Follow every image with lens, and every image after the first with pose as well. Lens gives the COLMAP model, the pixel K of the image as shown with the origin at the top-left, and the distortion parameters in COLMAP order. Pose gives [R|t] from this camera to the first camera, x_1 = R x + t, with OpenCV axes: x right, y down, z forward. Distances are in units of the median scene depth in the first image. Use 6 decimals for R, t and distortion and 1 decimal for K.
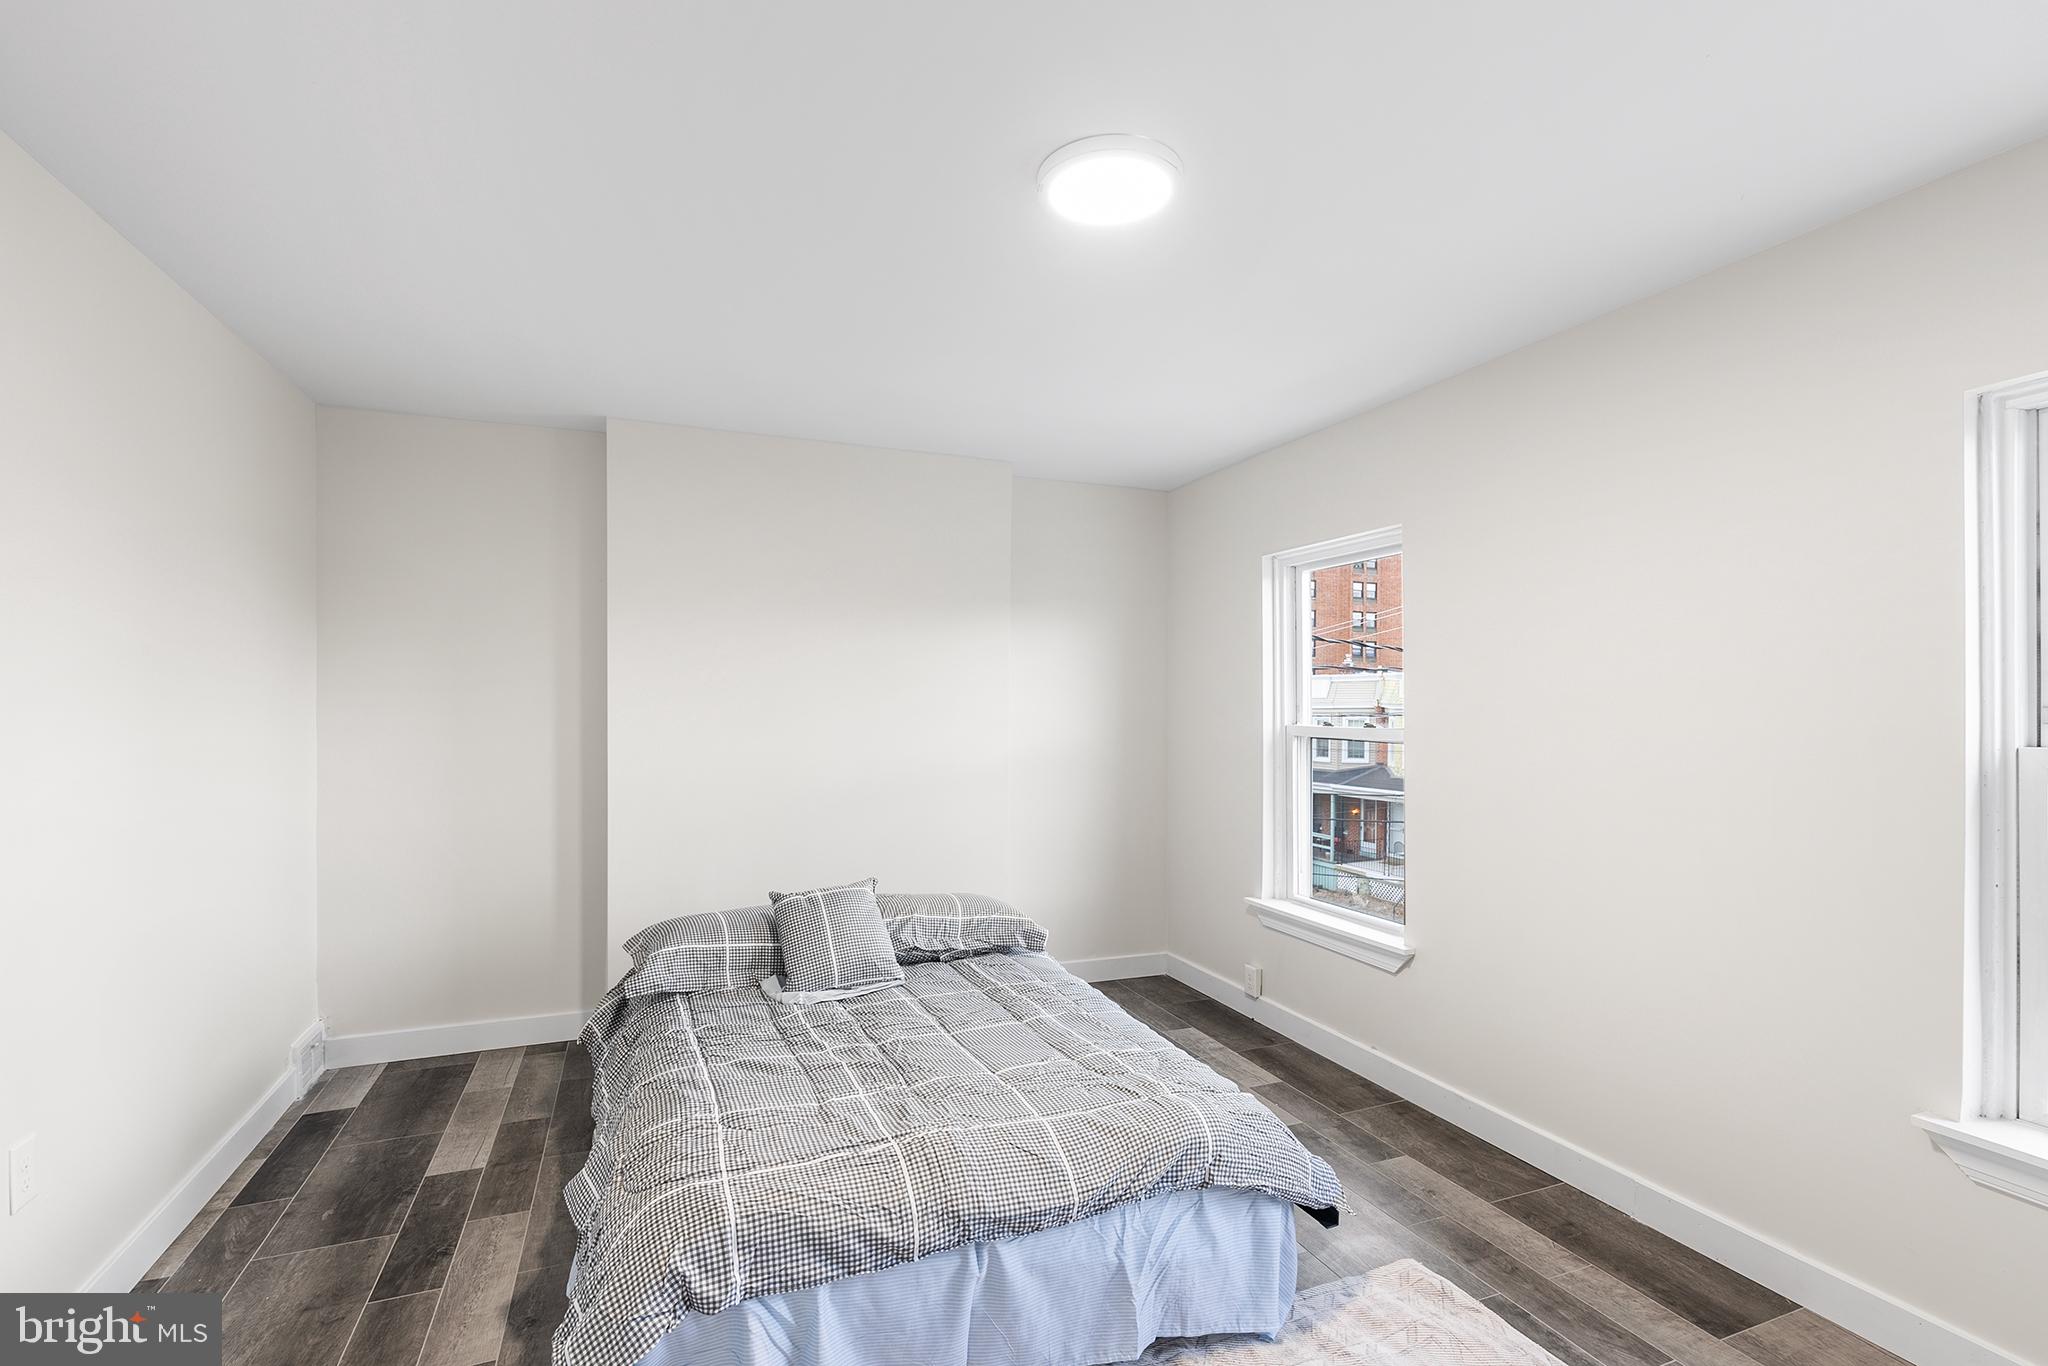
lens RADIAL K [[959.8, 0, 1027.7], [0, 959.8, 714.6], [0, 0, 1]] dist [-0.002998, -0.000153]
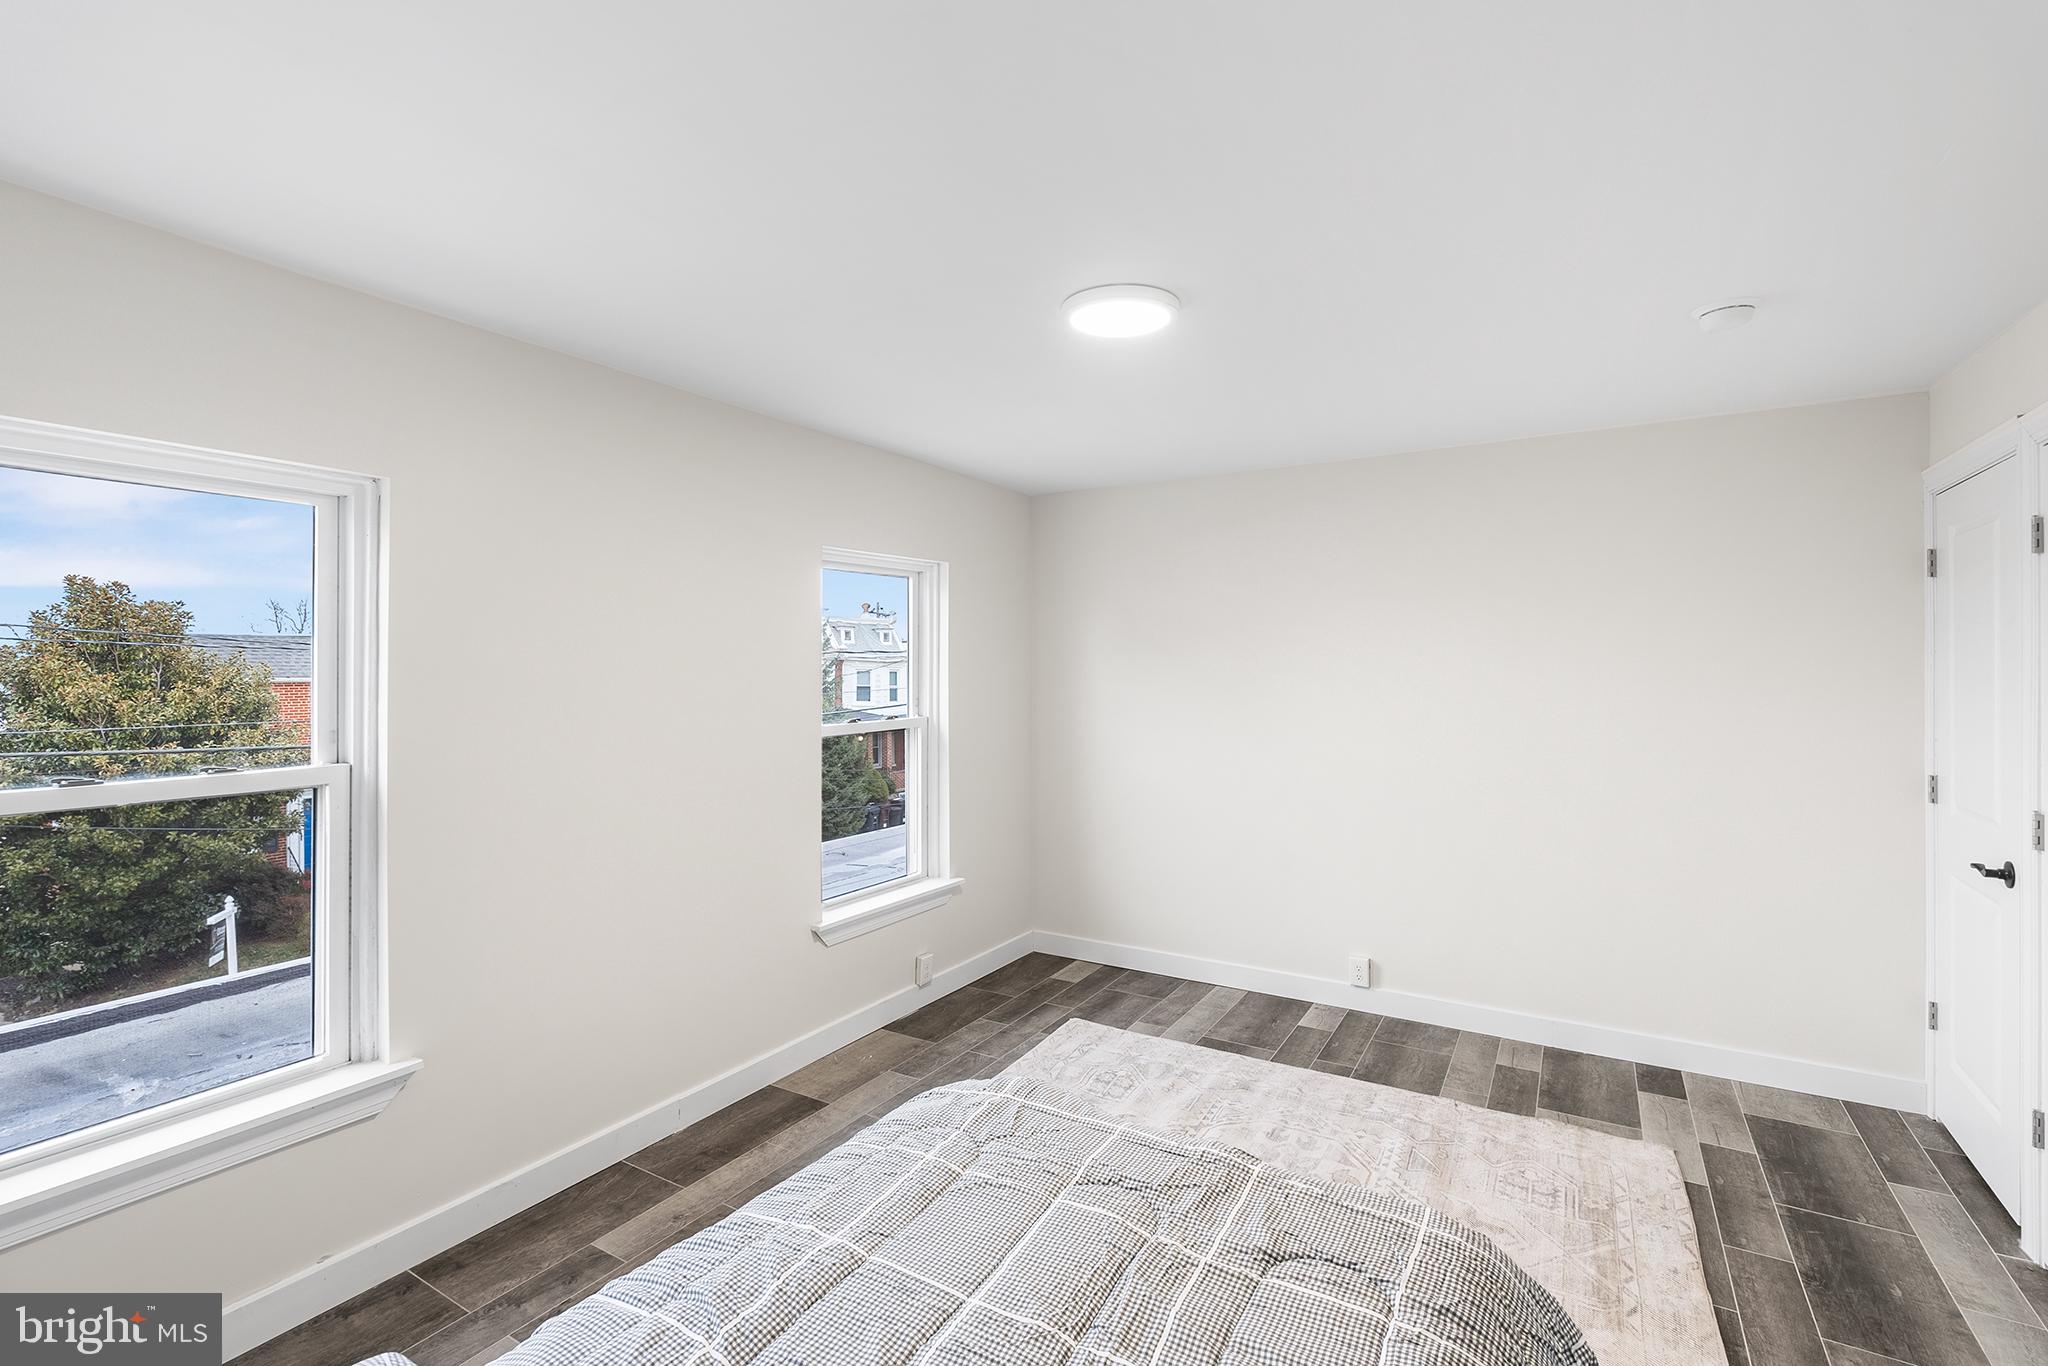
lens RADIAL K [[934.7, 0, 1021.5], [0, 934.7, 661.6], [0, 0, 1]] dist [0.000148, 0.000039]
pose [[-0.615431, 0.002703, 0.788186, -0.529320], [0.003241, 0.999994, -0.000899, -0.069650], [-0.788184, 0.002001, -0.615437, 1.239417]]
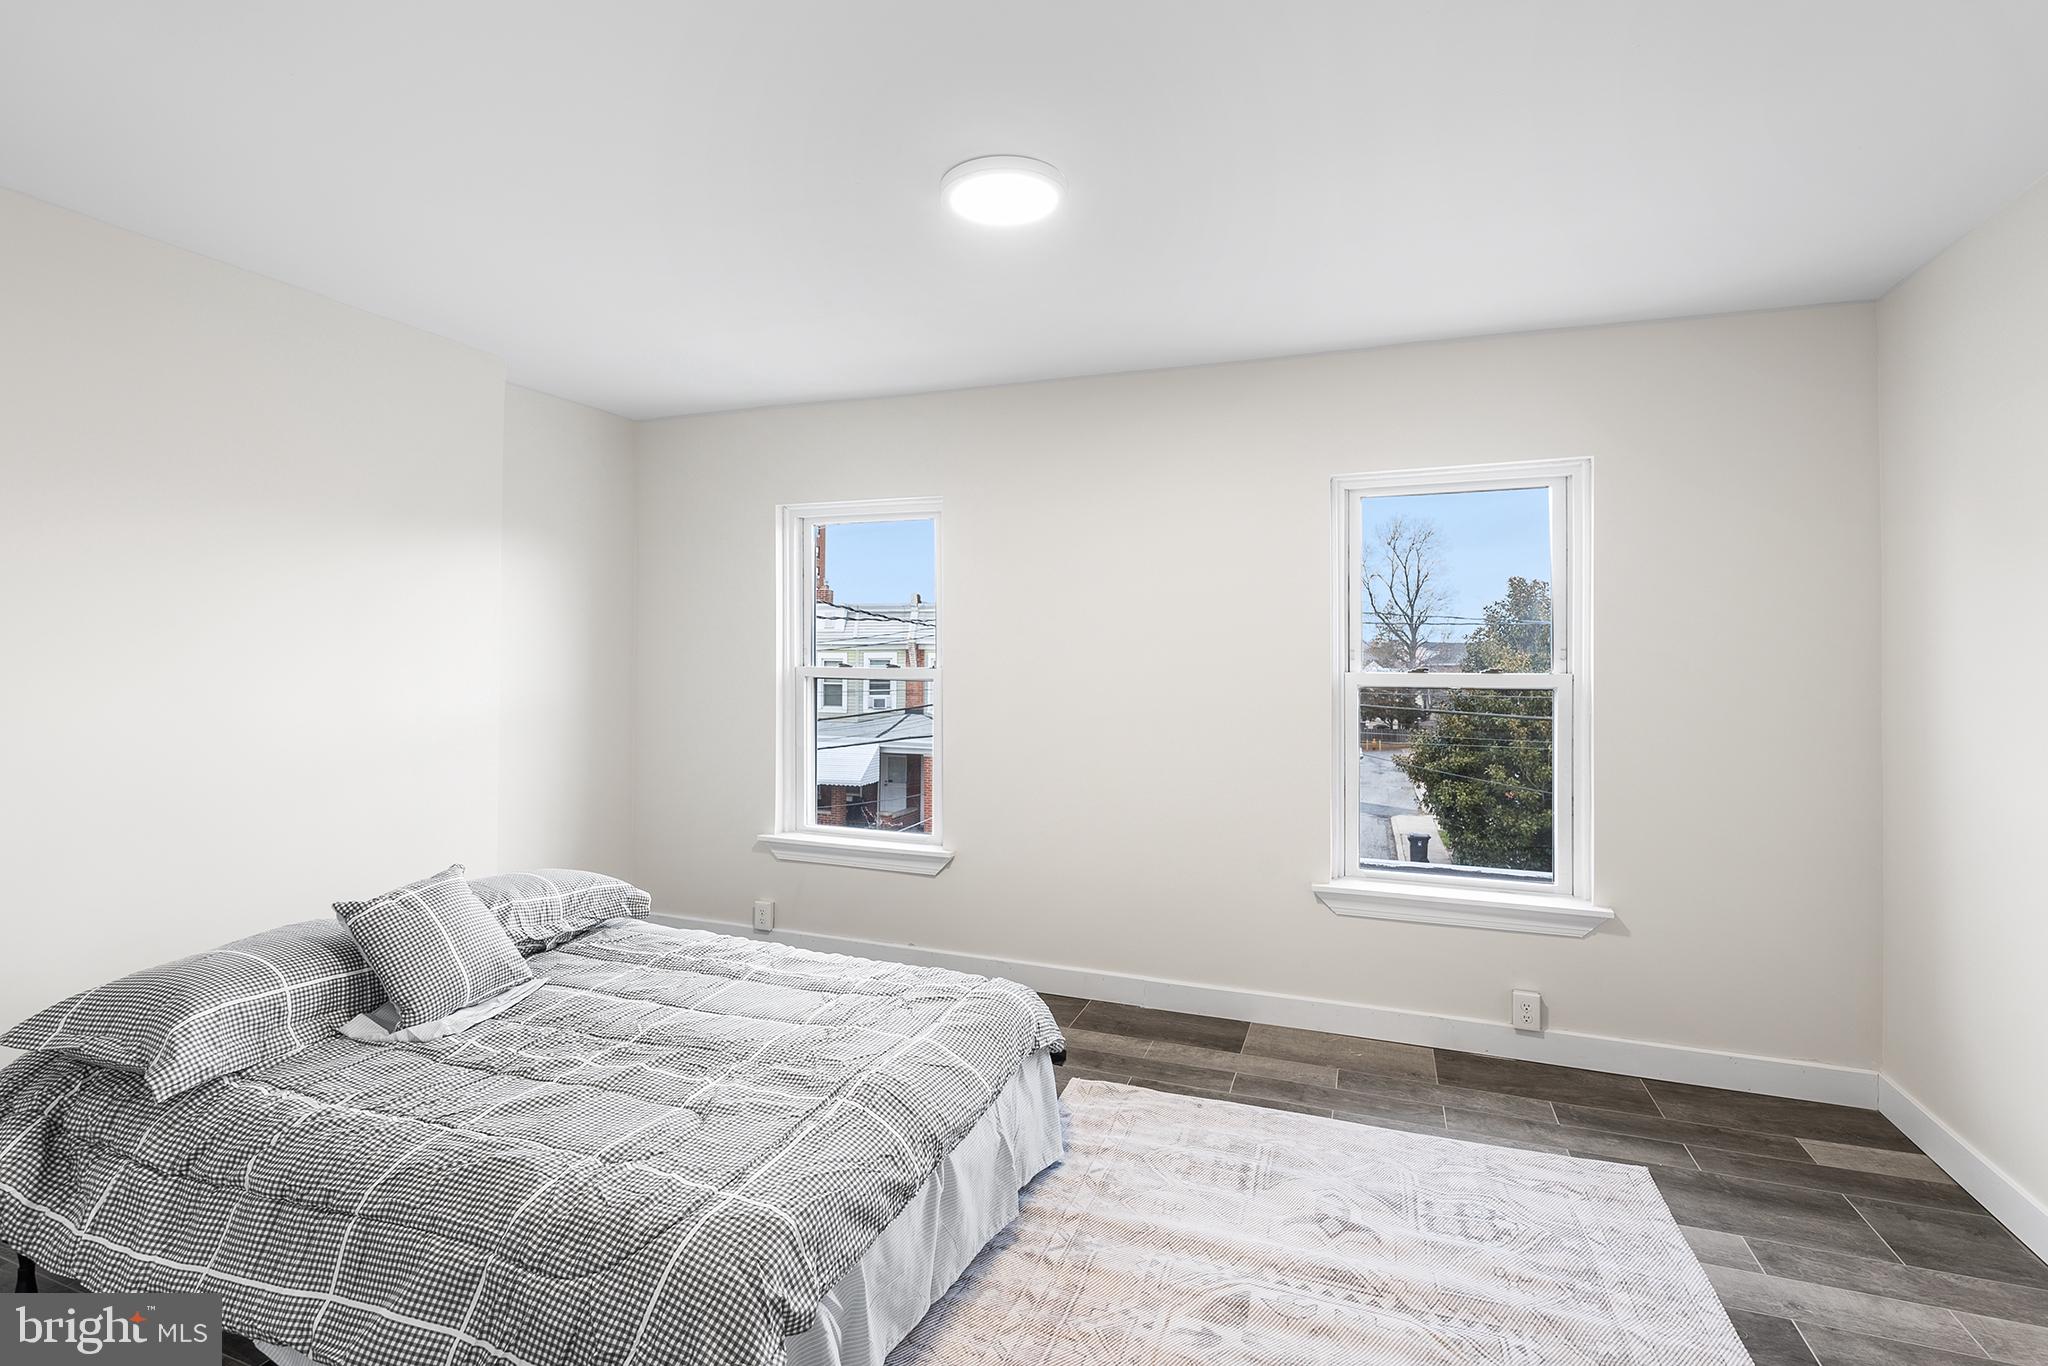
lens RADIAL K [[960.4, 0, 1021.2], [0, 960.4, 644.8], [0, 0, 1]] dist [0.001792, 0.000413]
pose [[0.671680, 0.009514, 0.740781, -0.503943], [0.000125, 0.999916, -0.012956, 0.000500], [-0.740842, 0.008795, 0.671622, 0.144348]]
